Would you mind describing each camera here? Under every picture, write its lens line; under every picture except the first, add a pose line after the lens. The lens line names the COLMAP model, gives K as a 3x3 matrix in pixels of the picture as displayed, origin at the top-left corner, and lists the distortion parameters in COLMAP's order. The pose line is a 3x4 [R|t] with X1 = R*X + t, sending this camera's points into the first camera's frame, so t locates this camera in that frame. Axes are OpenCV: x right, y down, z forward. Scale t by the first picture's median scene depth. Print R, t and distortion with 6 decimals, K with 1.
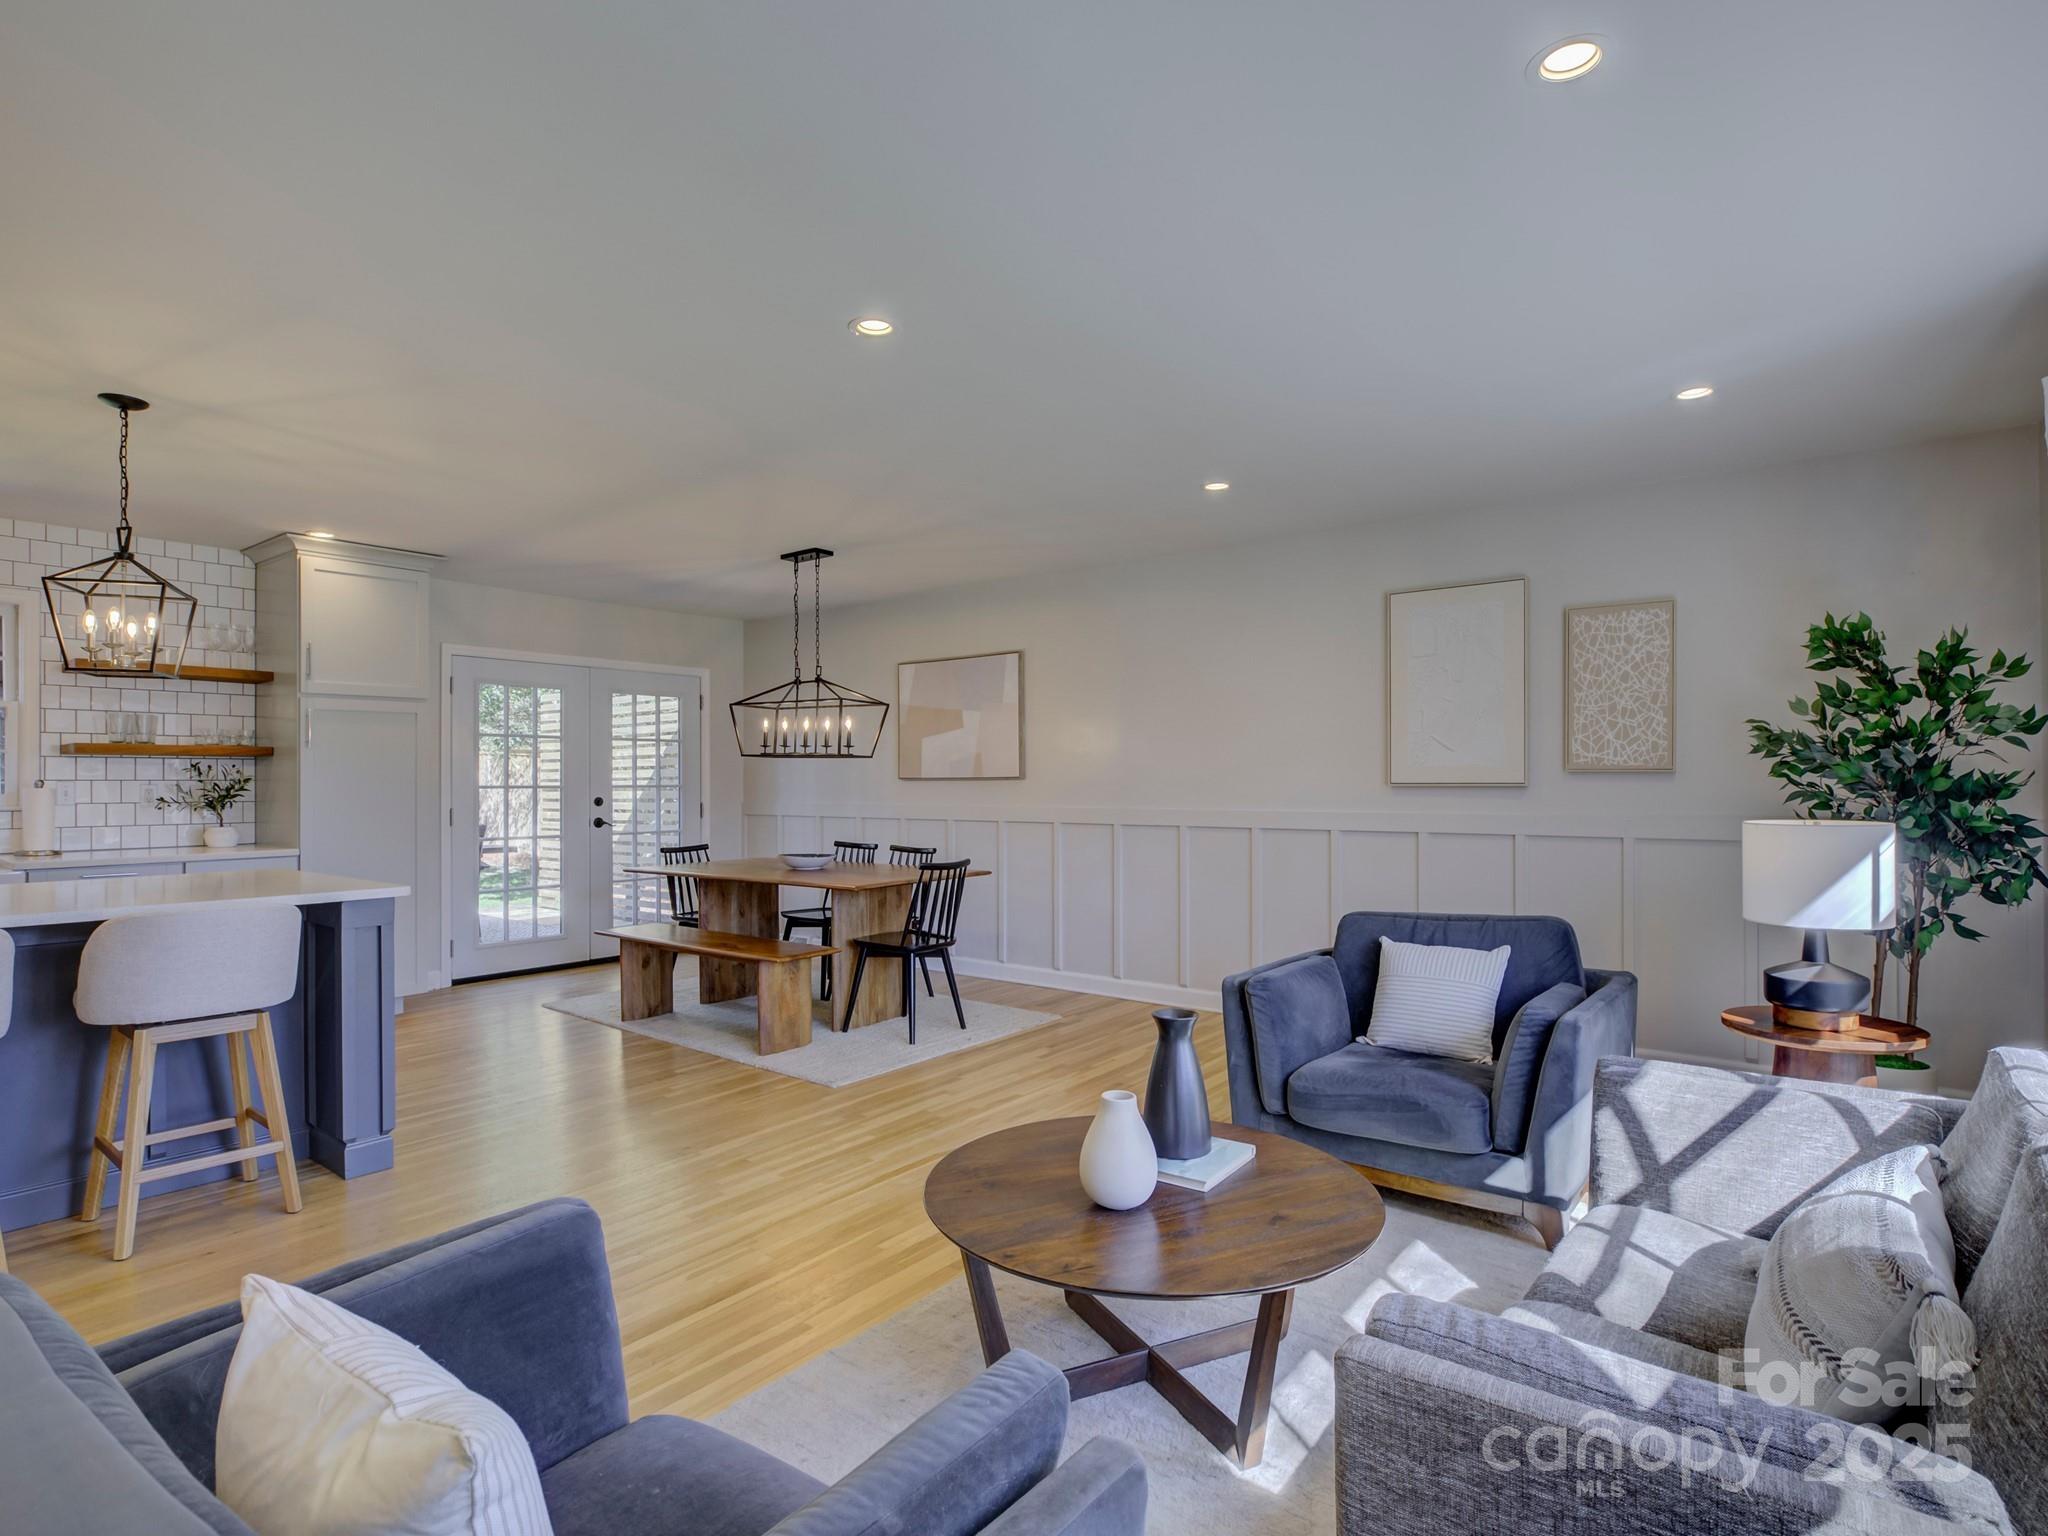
lens RADIAL K [[1066.2, 0, 1012.0], [0, 1066.2, 781.2], [0, 0, 1]] dist [0.001440, -0.001231]
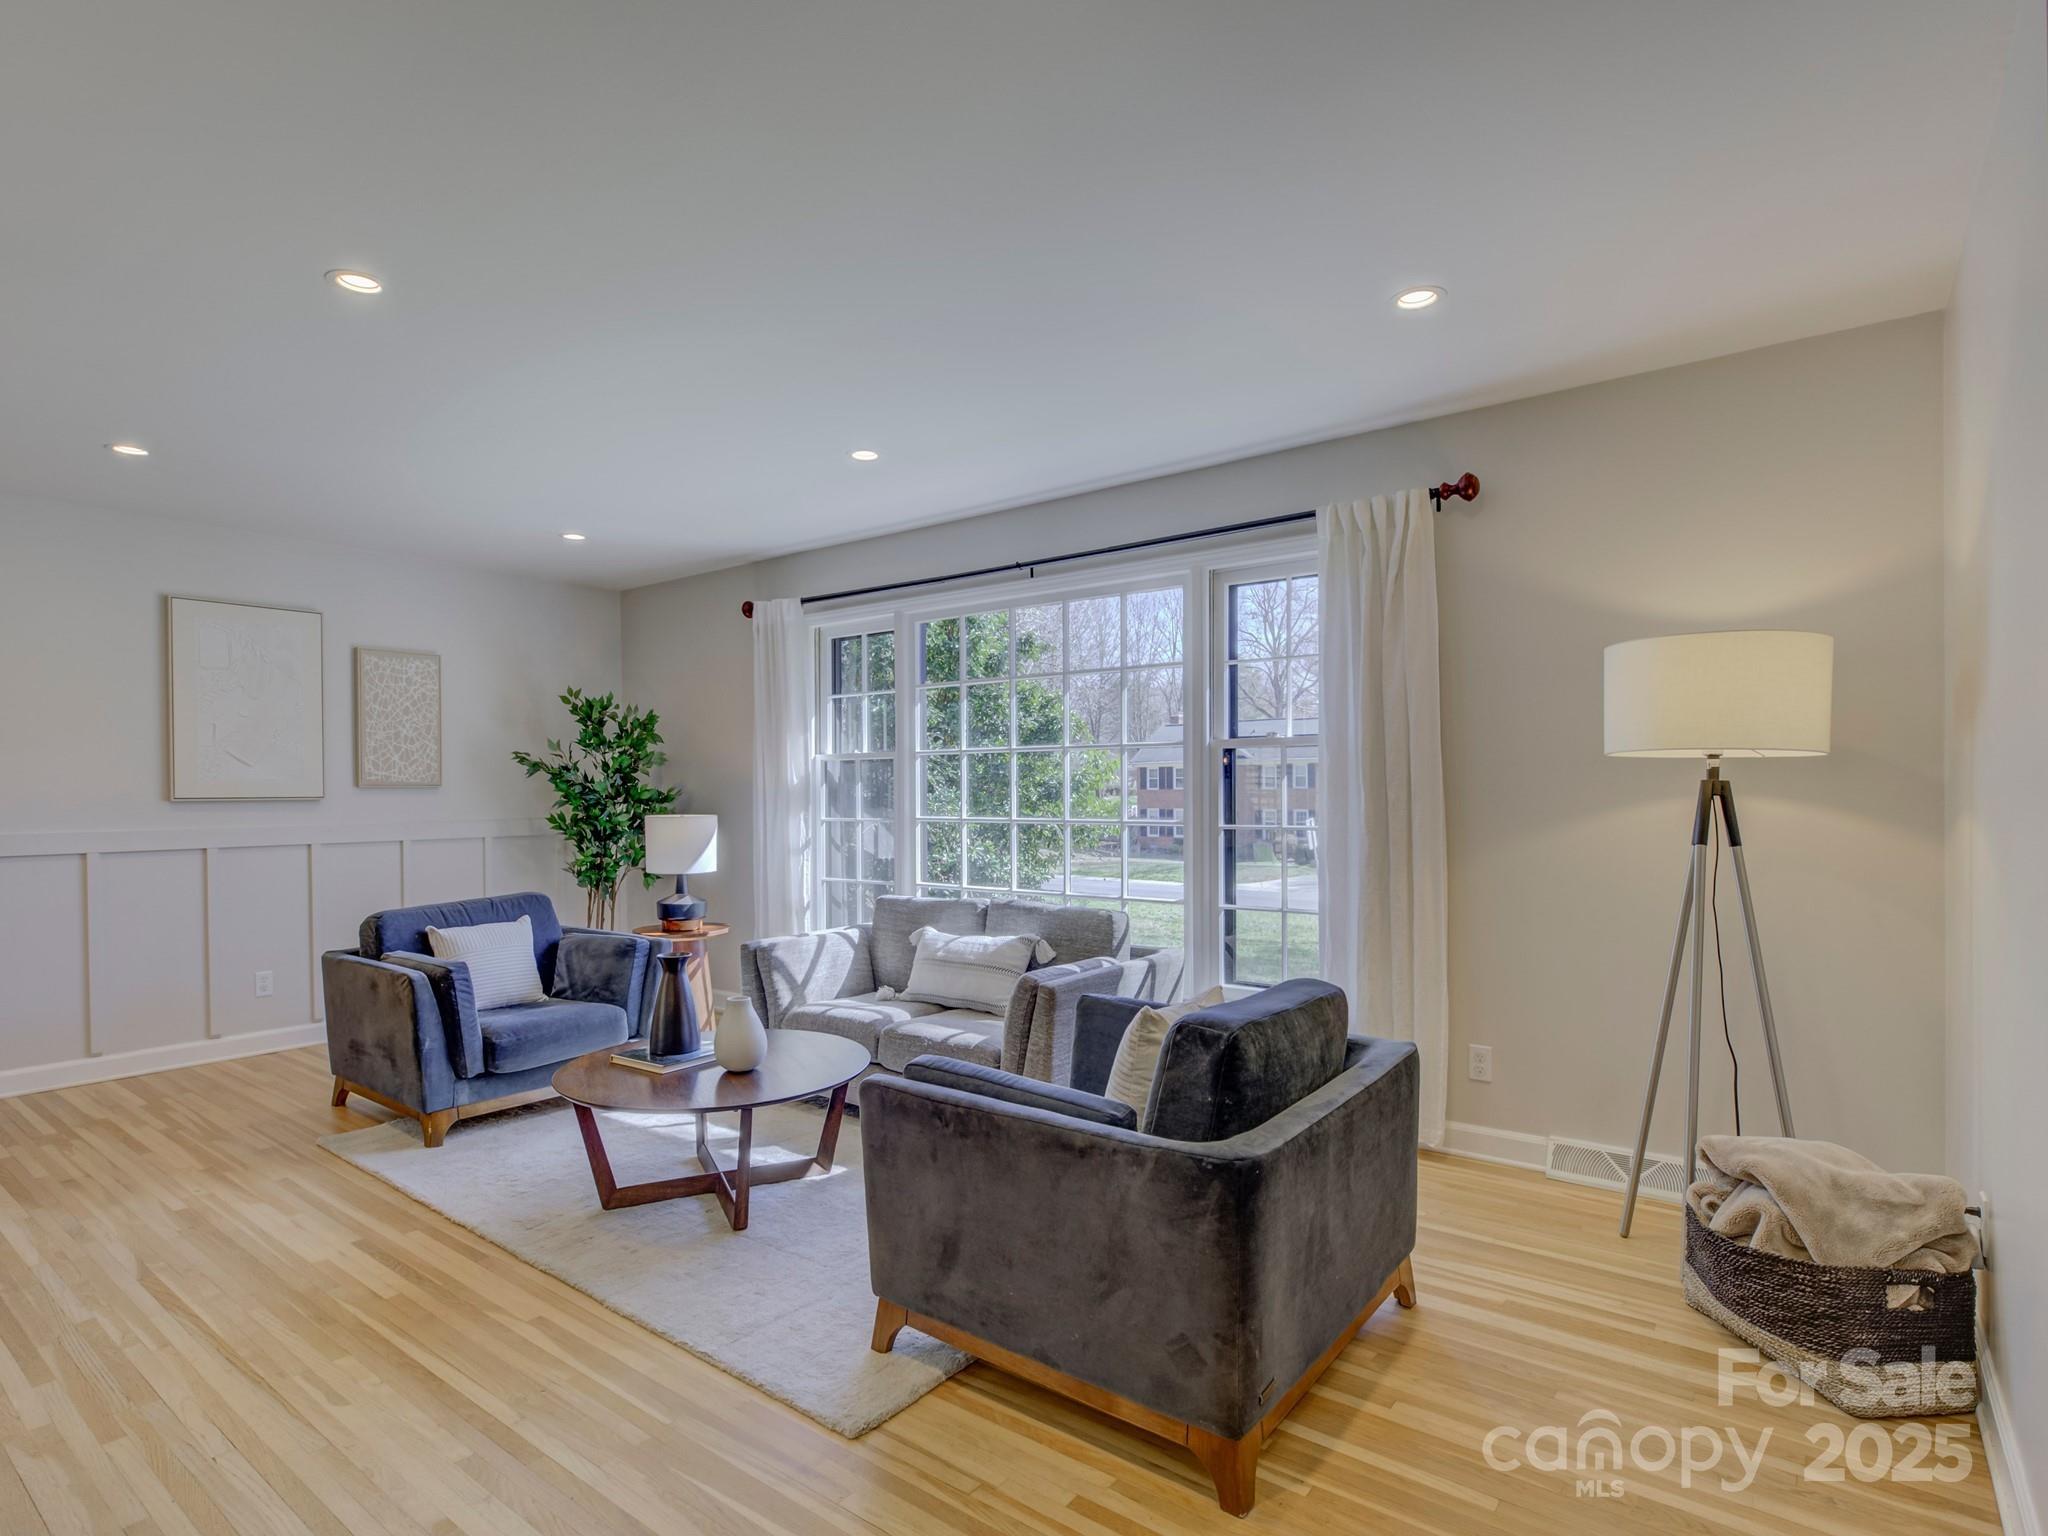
lens RADIAL K [[1066.2, 0, 1037.7], [0, 1066.2, 807.4], [0, 0, 1]] dist [0.001440, -0.001231]
pose [[-0.016234, -0.016440, 0.999733, -0.565895], [0.004601, 0.999853, 0.016516, -0.002136], [-0.999858, 0.004868, -0.016156, 0.237734]]
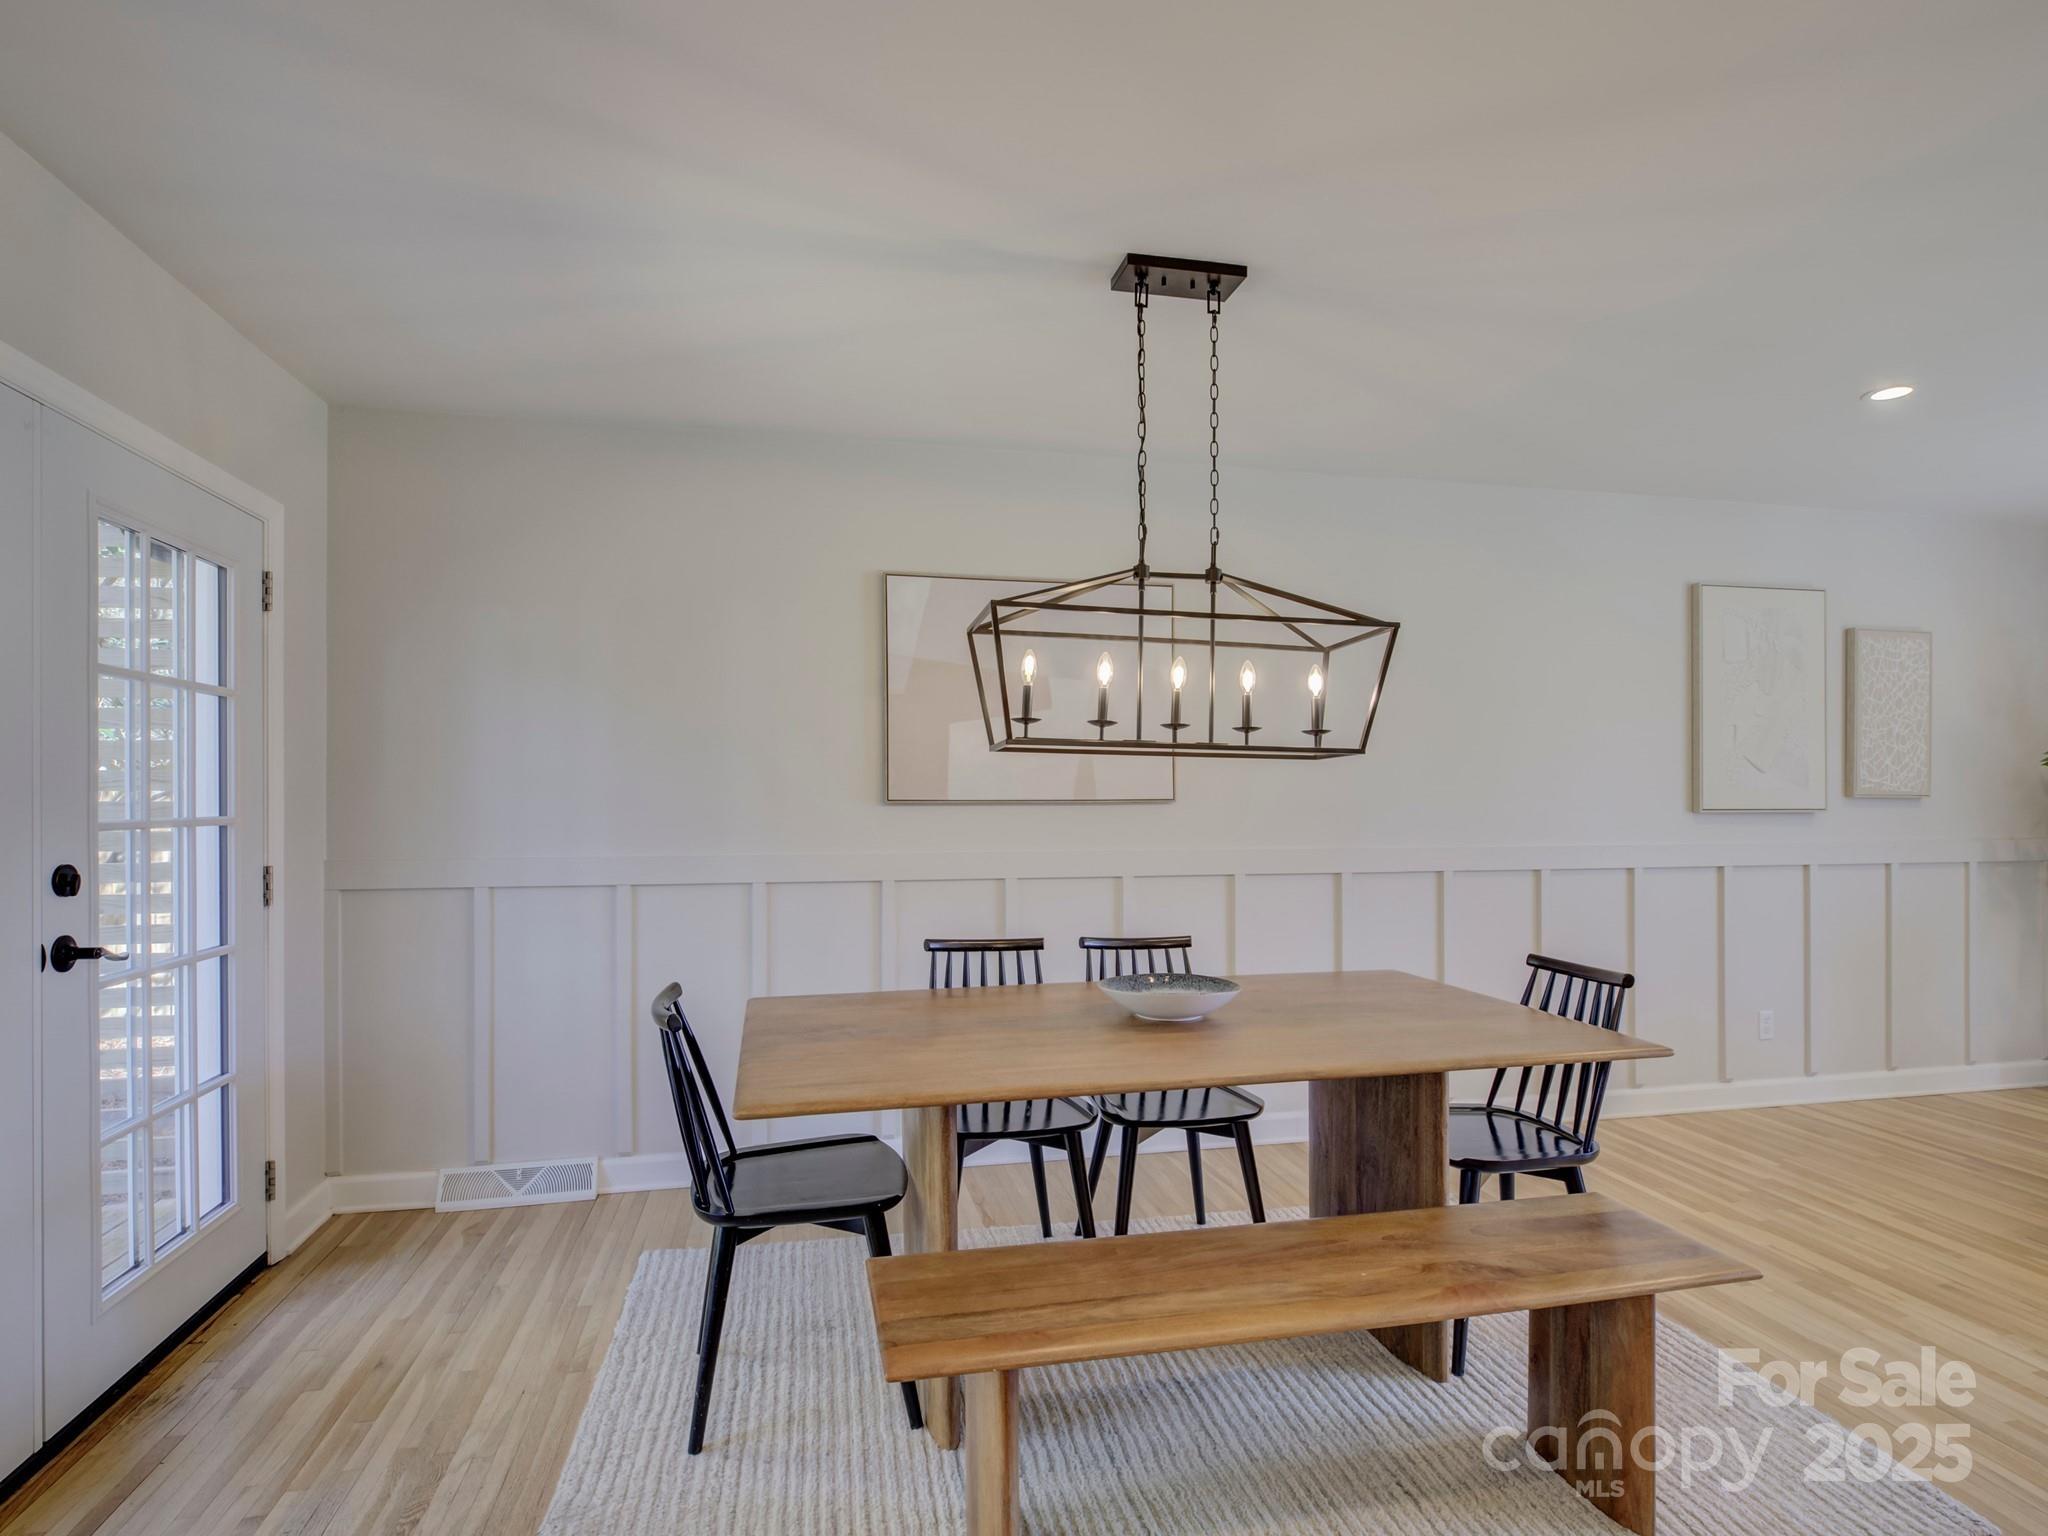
lens RADIAL K [[1066.2, 0, 1028.4], [0, 1066.2, 798.1], [0, 0, 1]] dist [0.001440, -0.001231]
pose [[0.631965, 0.003830, 0.774987, -0.598449], [-0.001398, 0.999992, -0.003803, -0.002912], [-0.774996, 0.001320, 0.631965, 0.832481]]
